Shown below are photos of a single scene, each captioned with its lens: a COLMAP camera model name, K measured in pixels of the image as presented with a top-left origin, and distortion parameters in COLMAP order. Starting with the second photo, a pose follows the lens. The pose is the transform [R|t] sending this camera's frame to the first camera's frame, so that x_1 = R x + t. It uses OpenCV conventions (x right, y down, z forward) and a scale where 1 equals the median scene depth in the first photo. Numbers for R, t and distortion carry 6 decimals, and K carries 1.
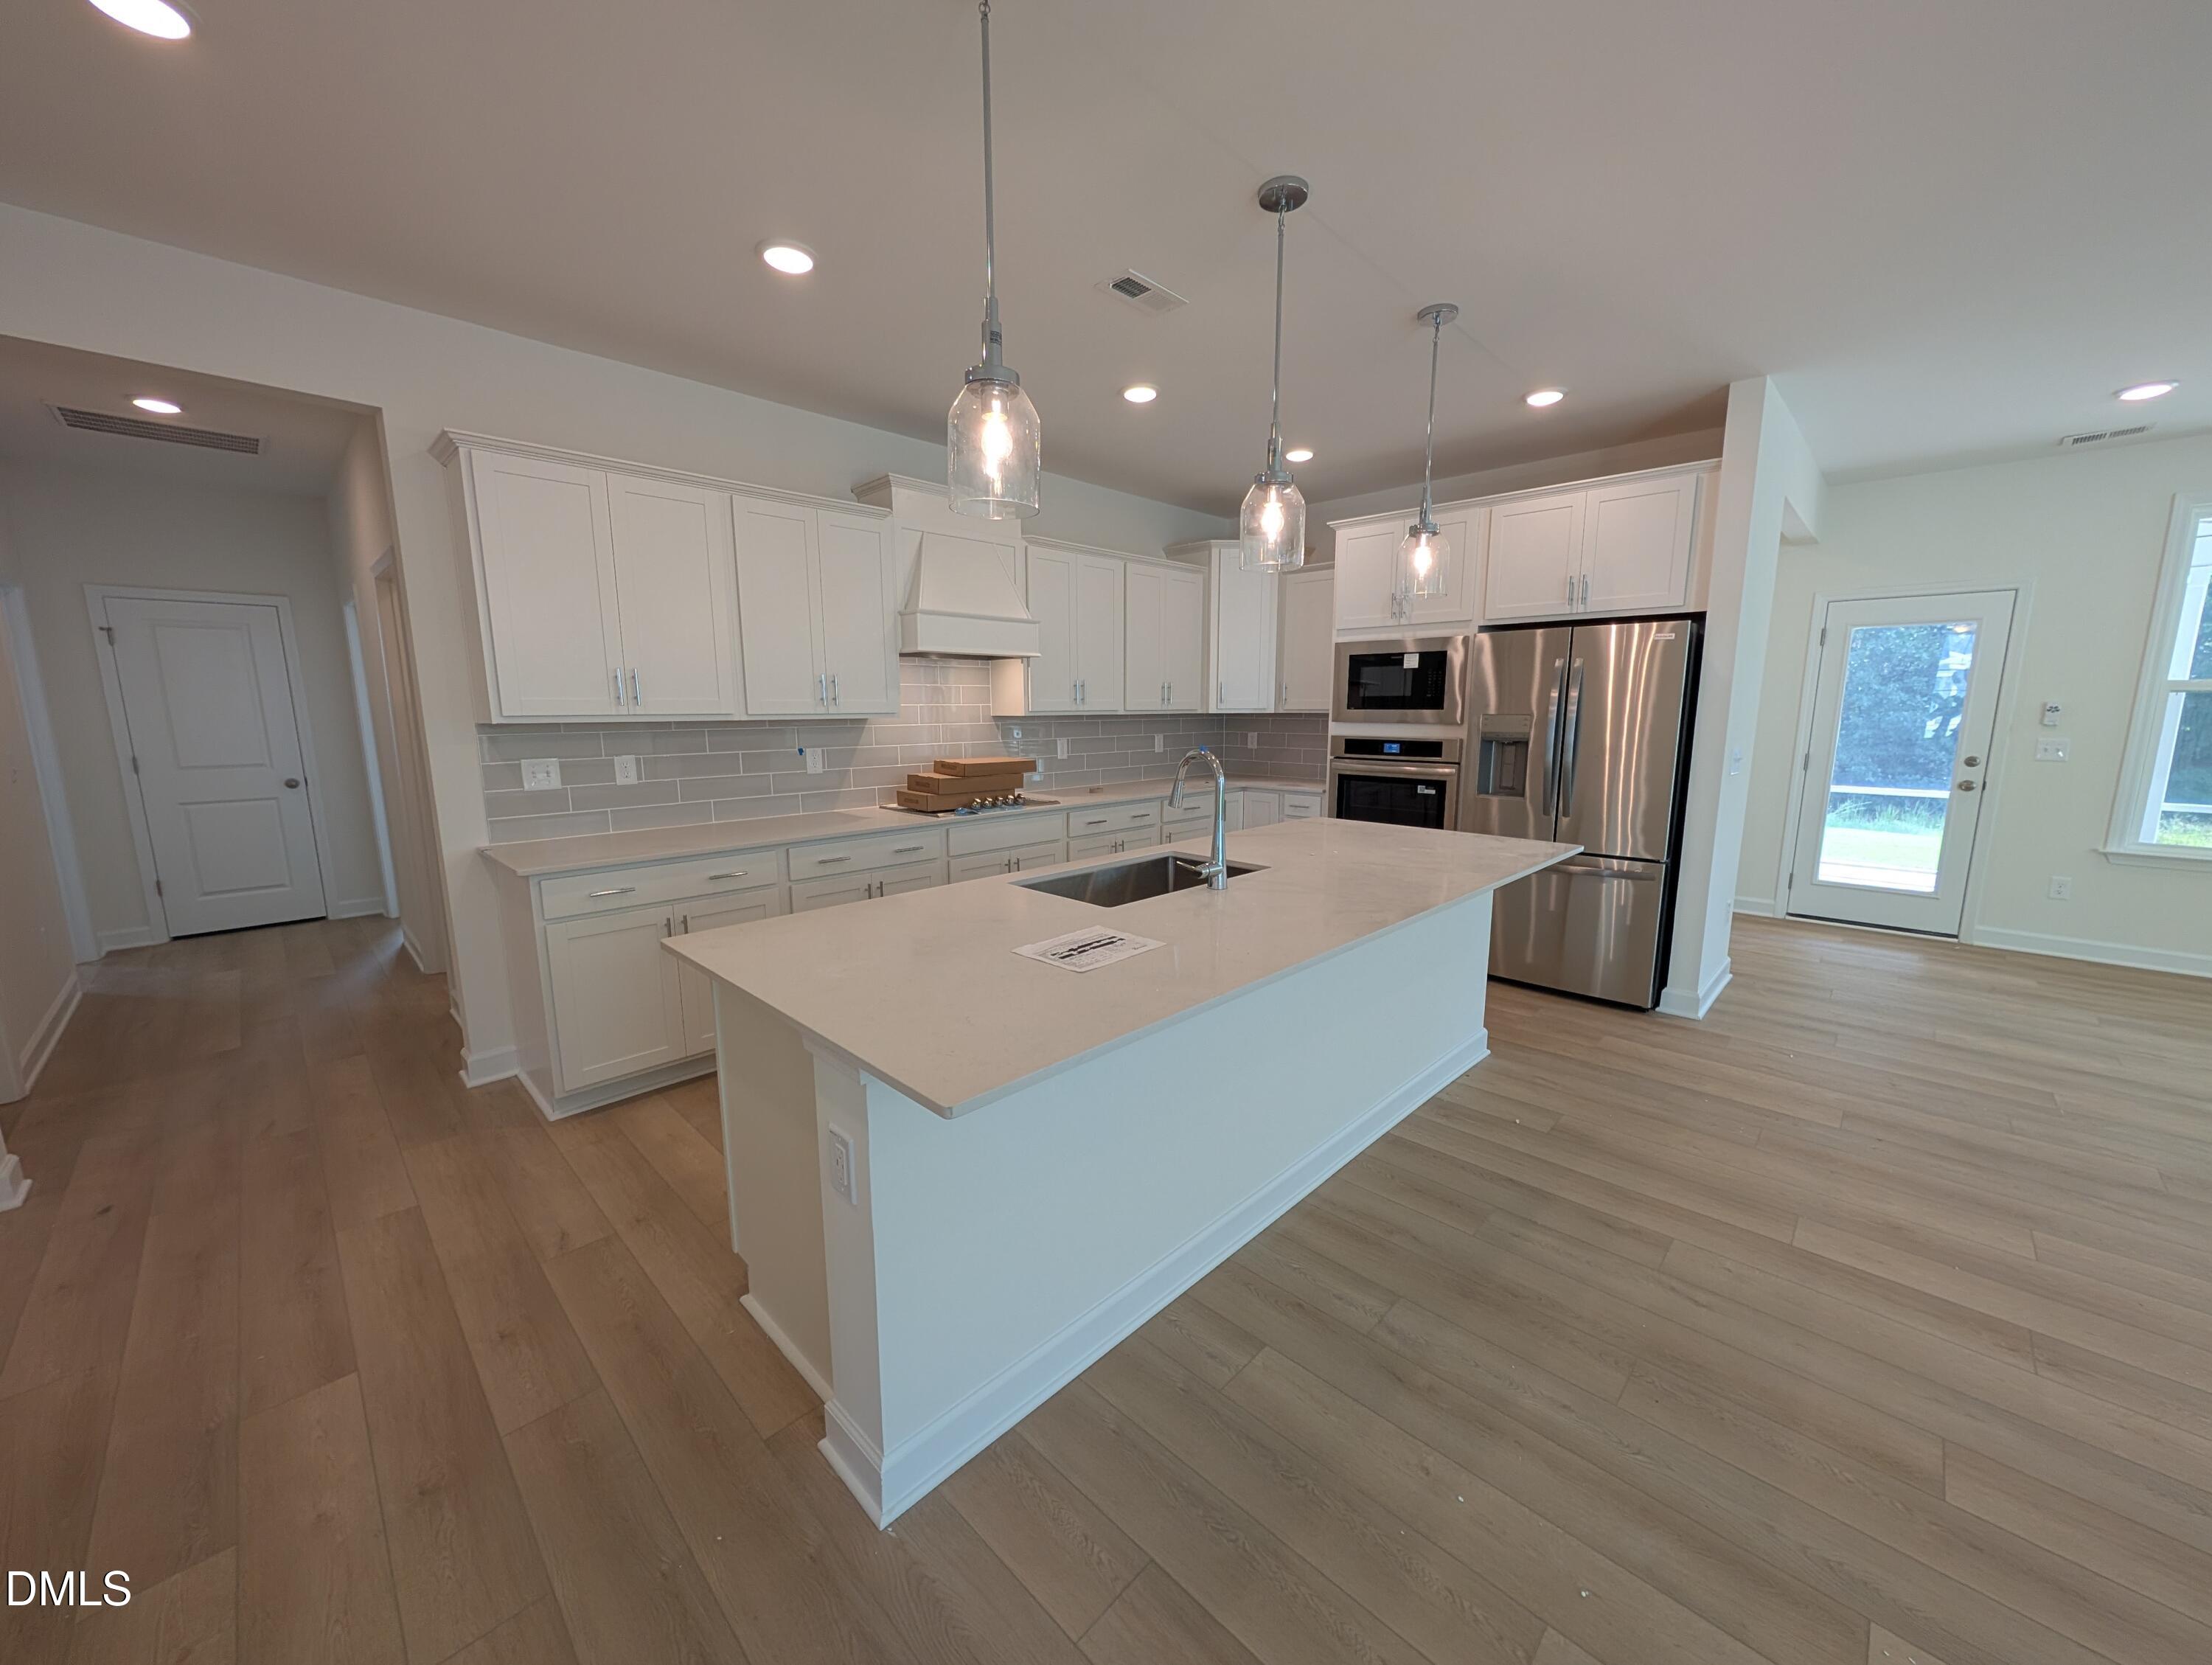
lens RADIAL K [[834.6, 0, 1102.3], [0, 834.6, 839.7], [0, 0, 1]] dist [-0.000160, 0.000618]
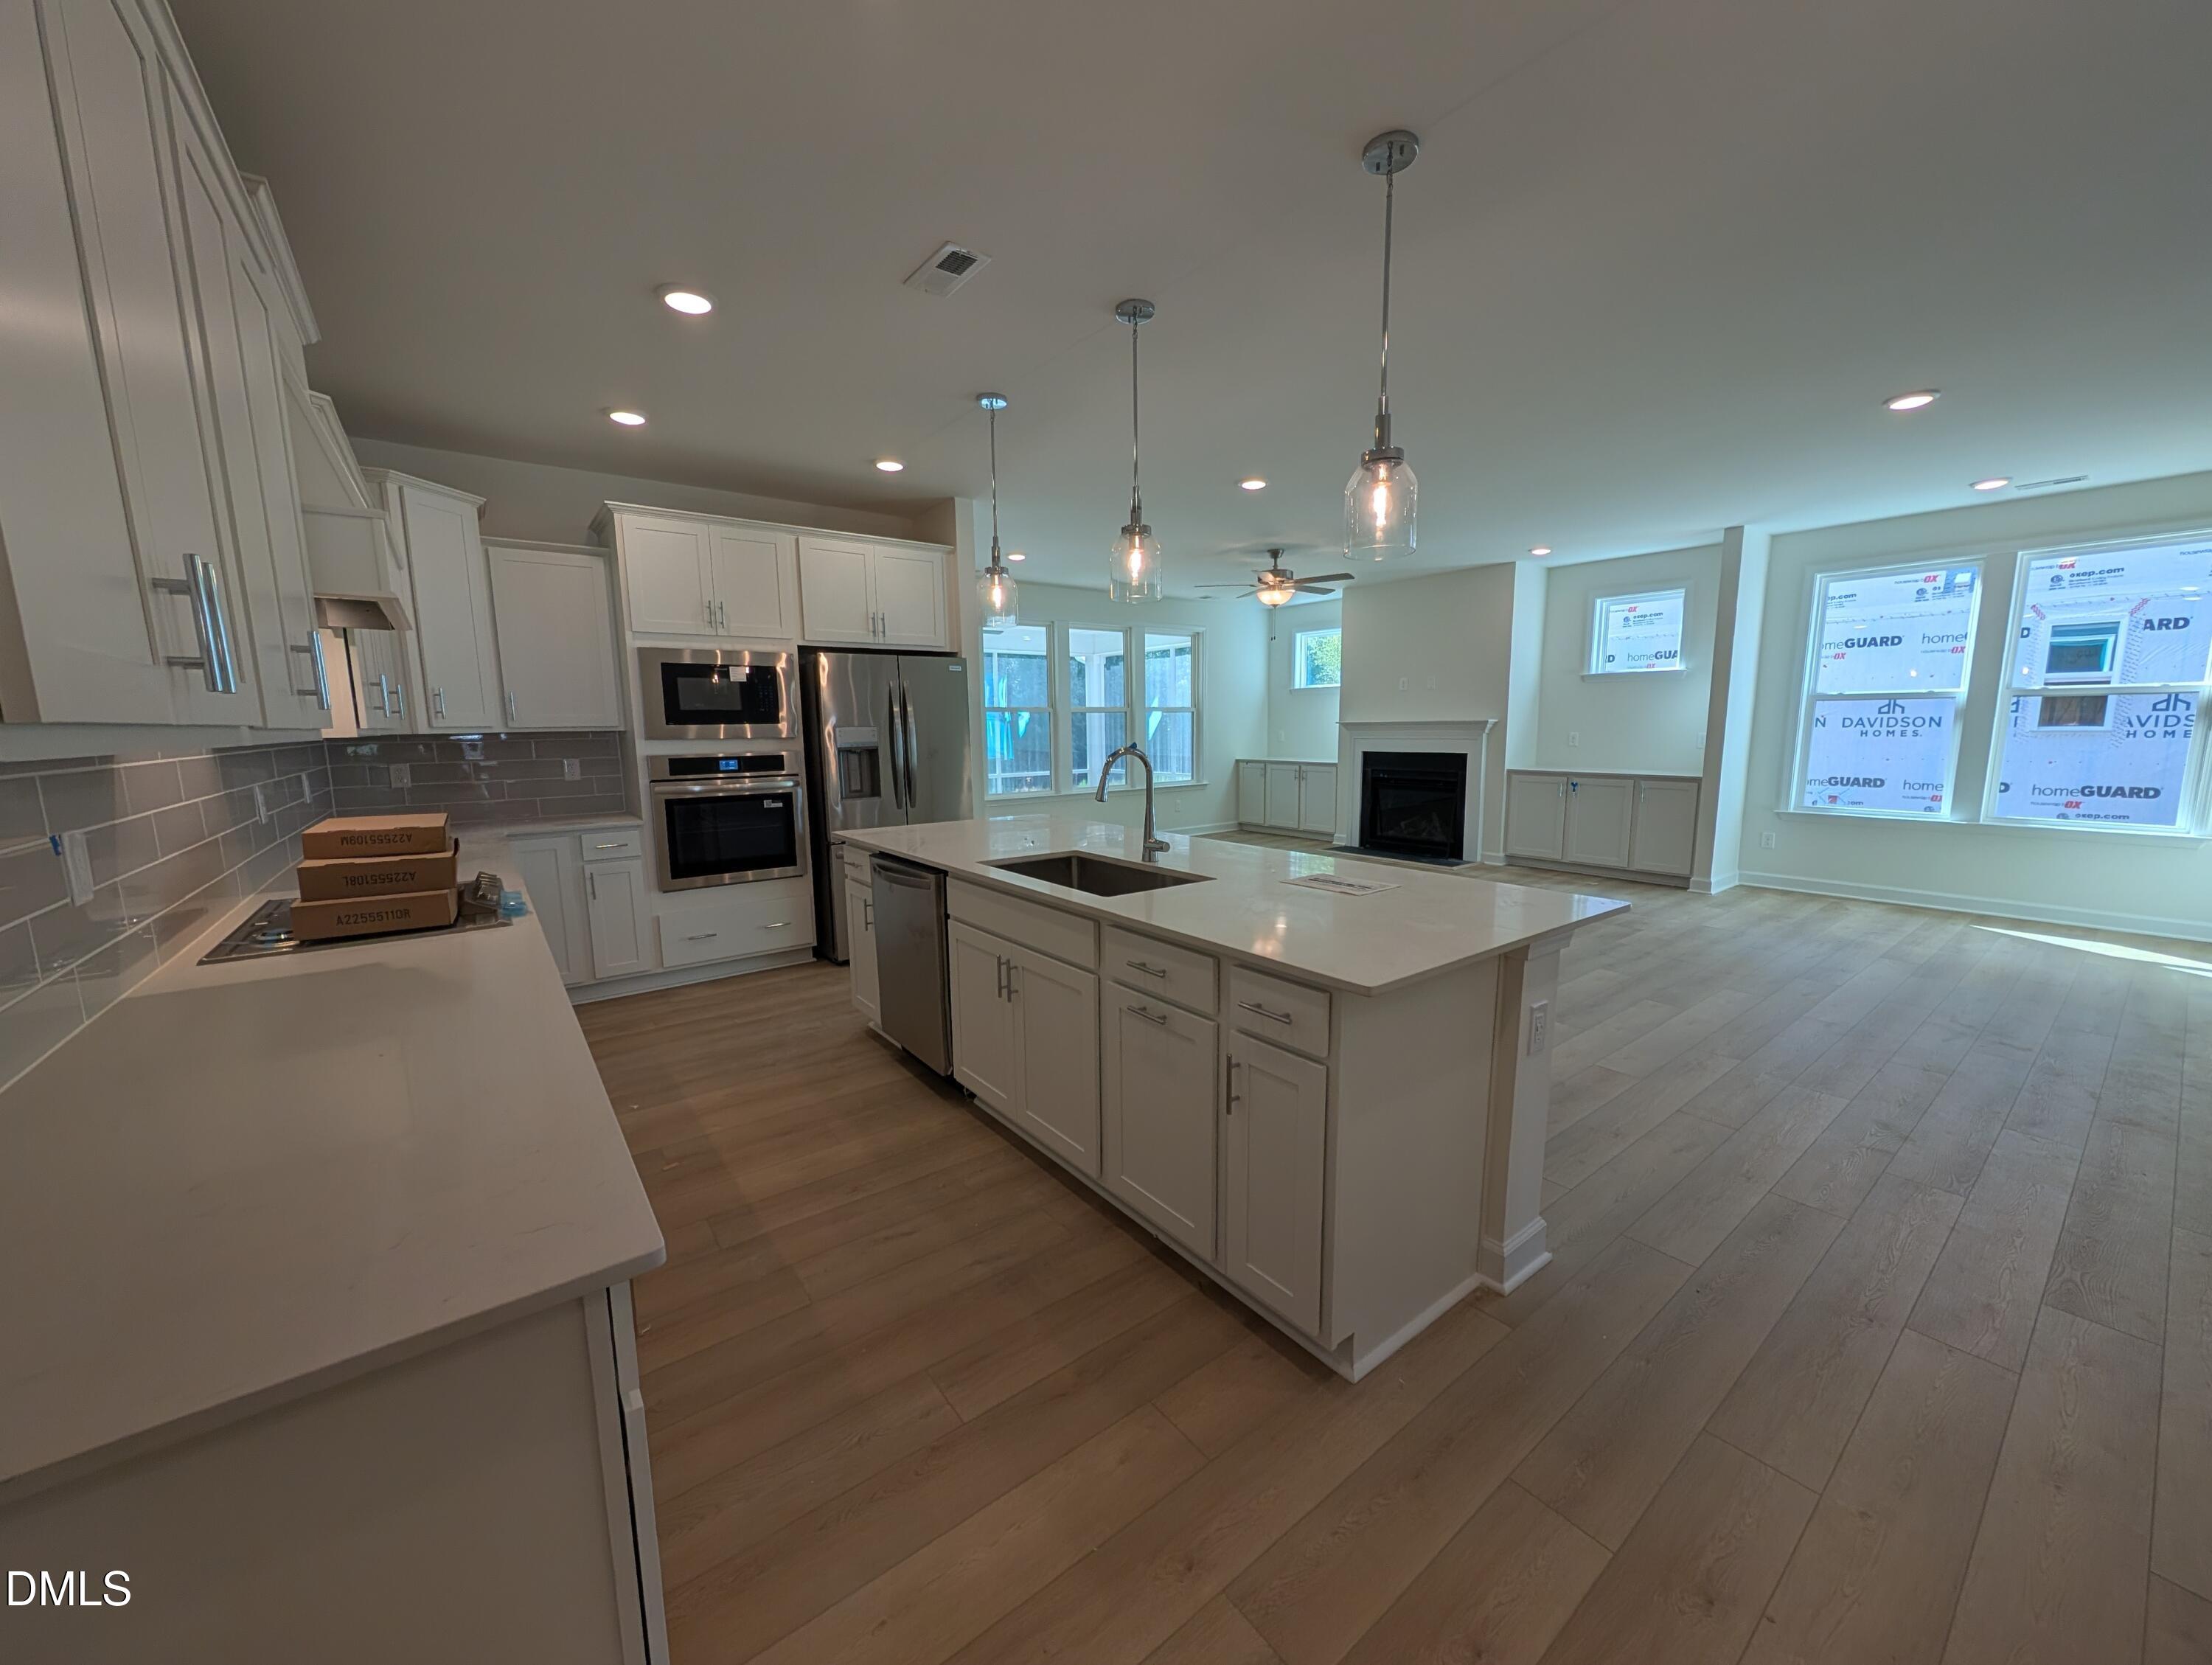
lens RADIAL K [[834.6, 0, 1110.8], [0, 834.6, 846.1], [0, 0, 1]] dist [-0.000160, 0.000618]
pose [[0.137432, -0.146483, 0.979620, -0.645218], [0.171197, 0.977633, 0.122168, -0.074518], [-0.975604, 0.150918, 0.159436, 0.534587]]
